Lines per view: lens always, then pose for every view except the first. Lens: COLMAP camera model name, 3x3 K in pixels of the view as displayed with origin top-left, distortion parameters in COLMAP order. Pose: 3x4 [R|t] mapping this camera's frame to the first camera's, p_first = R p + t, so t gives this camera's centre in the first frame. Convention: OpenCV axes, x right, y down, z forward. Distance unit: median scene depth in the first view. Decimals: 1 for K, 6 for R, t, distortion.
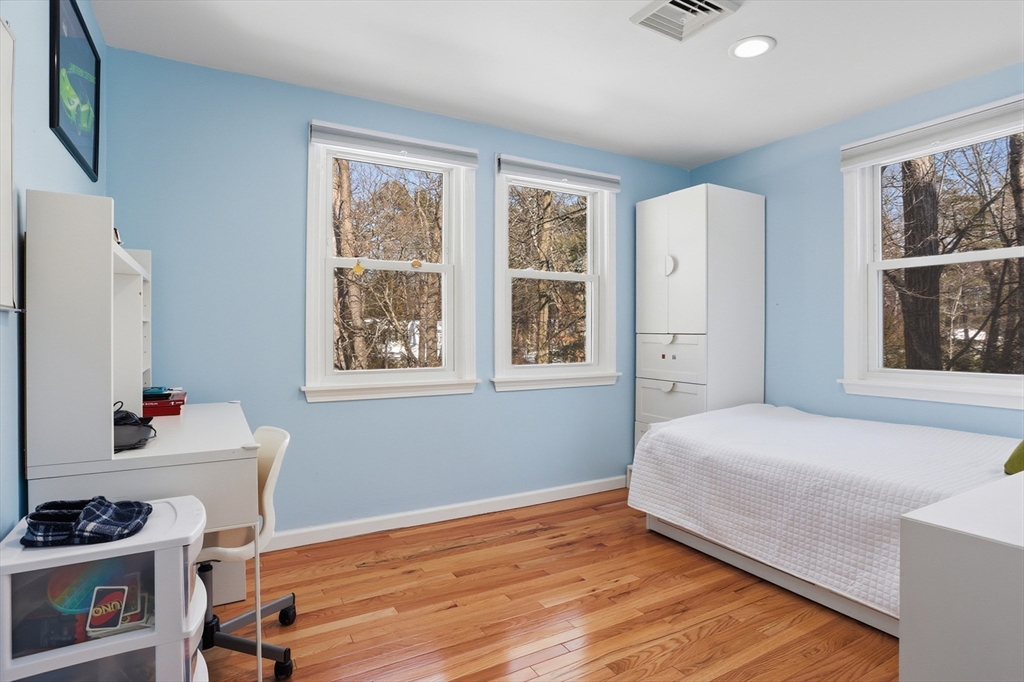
lens RADIAL K [[540.2, 0, 501.2], [0, 540.2, 334.1], [0, 0, 1]] dist [-0.081791, 0.039609]
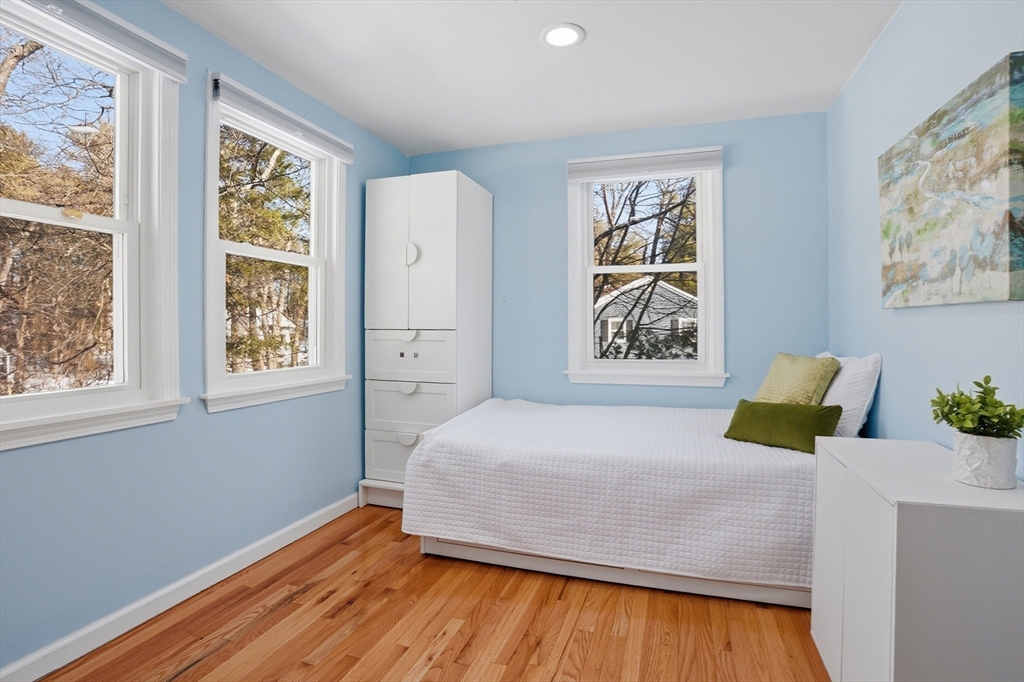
lens RADIAL K [[514.3, 0, 507.0], [0, 514.3, 333.9], [0, 0, 1]] dist [-0.086190, 0.041406]
pose [[0.735931, -0.008918, 0.676997, -0.179265], [0.003729, 0.999951, 0.009119, -0.001026], [-0.677046, -0.004186, 0.735929, 0.293451]]
